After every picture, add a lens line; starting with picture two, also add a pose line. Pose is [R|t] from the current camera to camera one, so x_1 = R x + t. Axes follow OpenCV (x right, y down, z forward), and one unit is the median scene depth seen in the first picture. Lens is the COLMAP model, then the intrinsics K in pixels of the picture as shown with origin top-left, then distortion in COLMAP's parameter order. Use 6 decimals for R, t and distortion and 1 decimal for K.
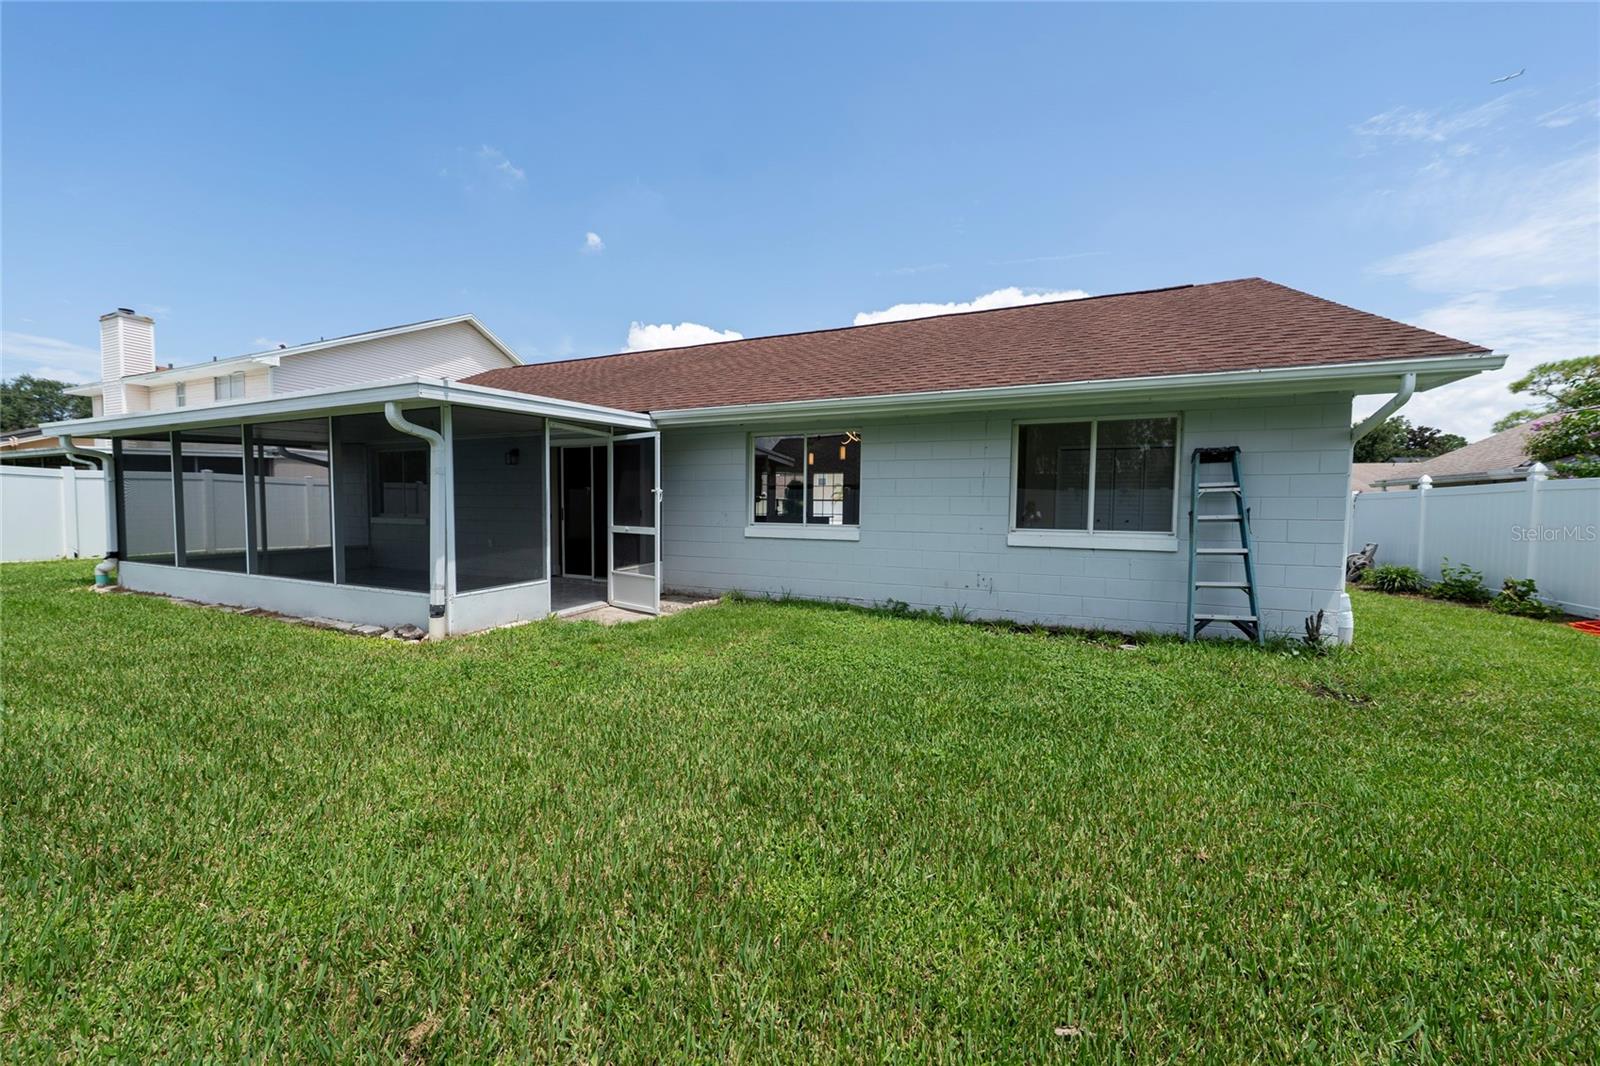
lens RADIAL K [[554.8, 0, 790.5], [0, 554.8, 535.0], [0, 0, 1]] dist [-0.002257, -0.000023]
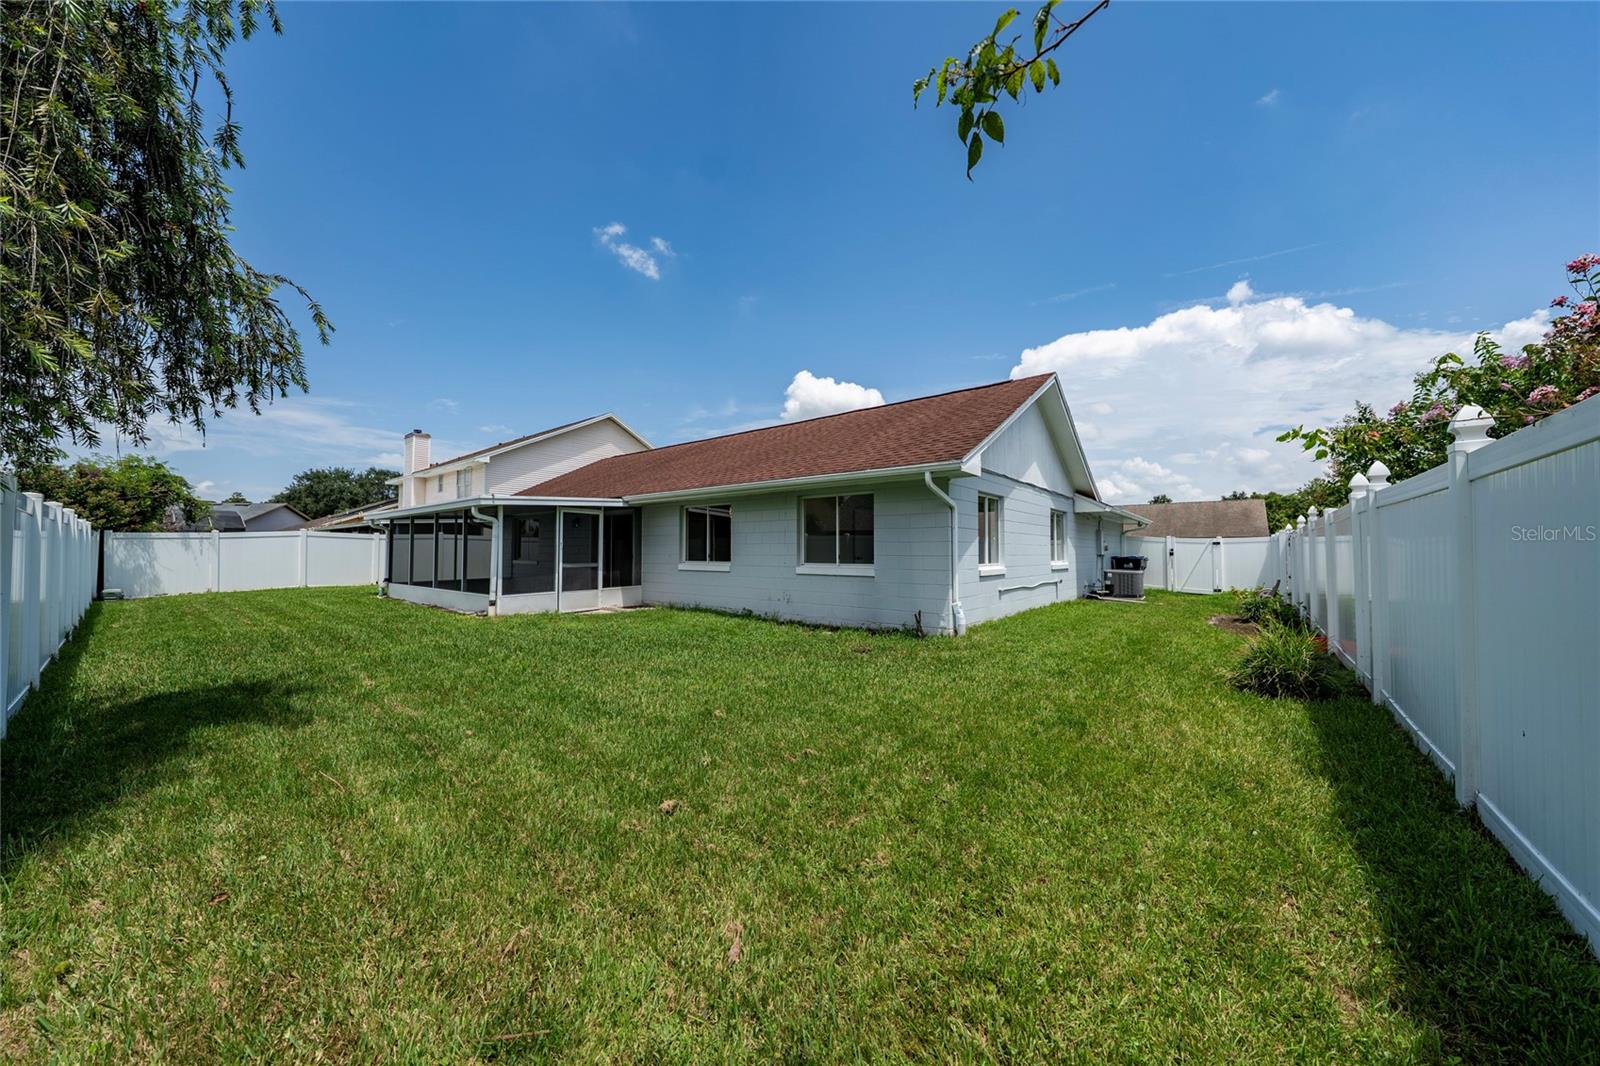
lens RADIAL K [[554.8, 0, 808.6], [0, 554.8, 536.8], [0, 0, 1]] dist [-0.002257, -0.000023]
pose [[0.961817, -0.017550, -0.273130, 0.827130], [-0.002821, 0.997253, -0.074011, 0.029817], [0.273679, 0.071956, 0.959126, -0.529676]]
